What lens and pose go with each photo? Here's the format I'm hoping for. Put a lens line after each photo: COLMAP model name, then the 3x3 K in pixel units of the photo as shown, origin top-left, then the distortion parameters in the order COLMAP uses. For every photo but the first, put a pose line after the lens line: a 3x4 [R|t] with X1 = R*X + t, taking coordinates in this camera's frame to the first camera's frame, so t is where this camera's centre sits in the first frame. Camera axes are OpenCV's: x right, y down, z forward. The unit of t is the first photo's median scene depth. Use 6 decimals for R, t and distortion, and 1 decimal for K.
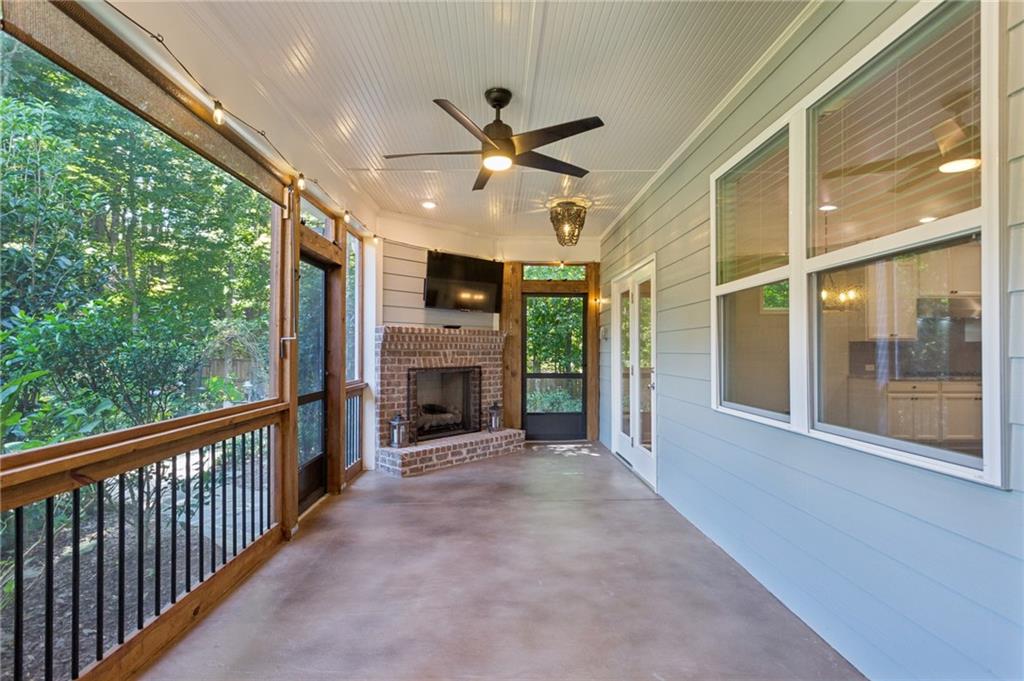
lens RADIAL K [[492.8, 0, 512.0], [0, 492.8, 340.5], [0, 0, 1]] dist [0.002521, 0.000332]
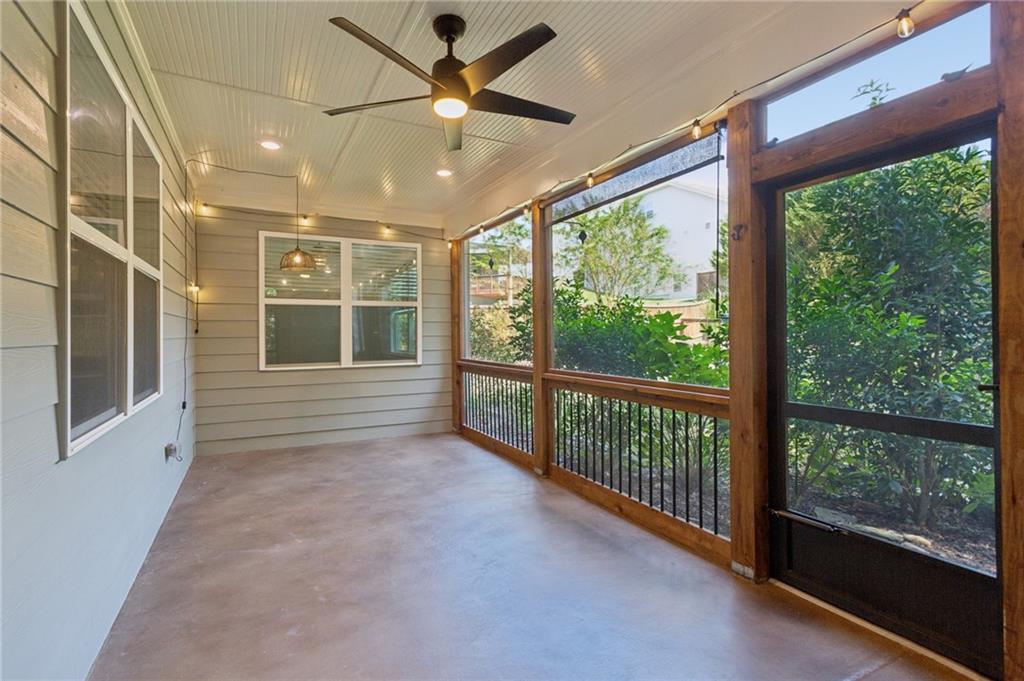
lens RADIAL K [[492.8, 0, 512.0], [0, 492.8, 340.5], [0, 0, 1]] dist [0.002521, 0.000332]
pose [[-0.896696, 0.006798, -0.442594, 0.267601], [0.007923, 0.999968, -0.000693, 0.035847], [0.442575, -0.004128, -0.896722, 1.923169]]
